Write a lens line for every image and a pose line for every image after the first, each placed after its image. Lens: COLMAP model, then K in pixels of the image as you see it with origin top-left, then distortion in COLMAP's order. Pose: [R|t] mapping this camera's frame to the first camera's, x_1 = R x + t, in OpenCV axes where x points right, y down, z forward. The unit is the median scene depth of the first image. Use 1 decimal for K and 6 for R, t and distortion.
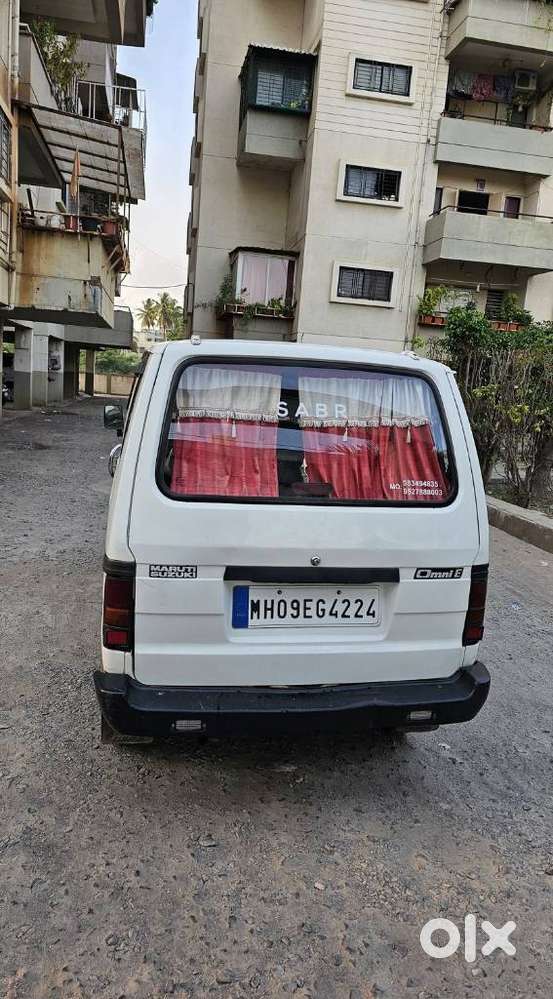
lens RADIAL K [[673.9, 0, 273.1], [0, 673.9, 493.4], [0, 0, 1]] dist [0.065836, -0.066984]
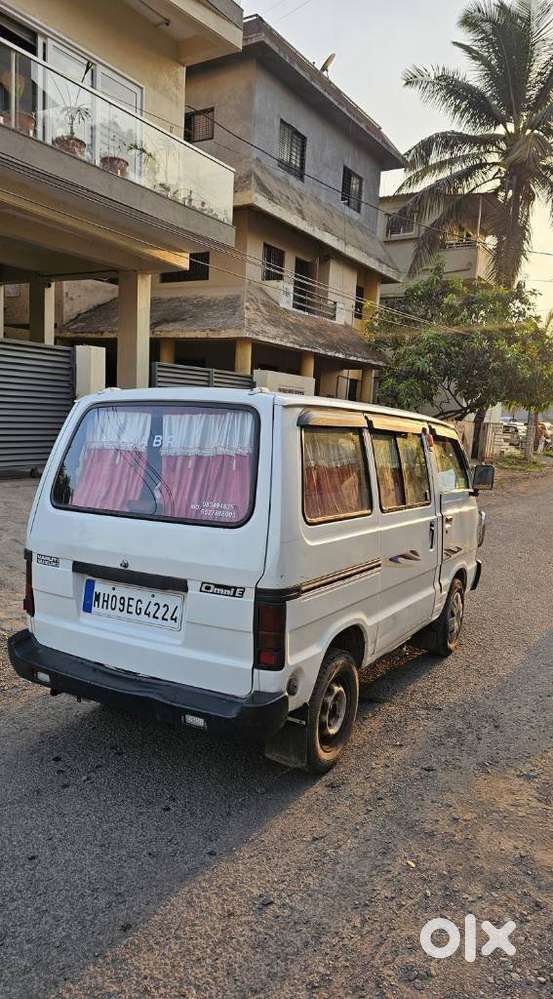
lens RADIAL K [[711.9, 0, 276.5], [0, 711.9, 499.5], [0, 0, 1]] dist [-0.001005, -0.083548]
pose [[0.756441, 0.028054, -0.653461, 0.153255], [-0.085441, 0.994757, -0.056200, 0.004762], [0.648458, 0.098344, 0.754871, 0.029176]]
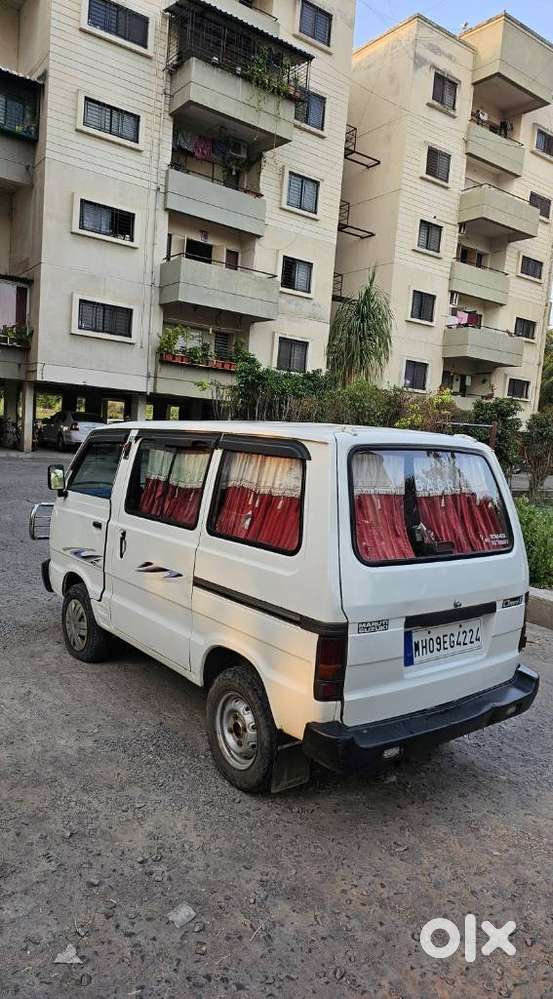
lens RADIAL K [[674.2, 0, 276.5], [0, 674.2, 499.5], [0, 0, 1]] dist [0.054981, -0.060575]
pose [[0.892103, -0.049582, 0.449104, -0.113370], [0.061865, 0.998004, -0.012708, -0.014268], [-0.447577, 0.039121, 0.893389, -0.000007]]
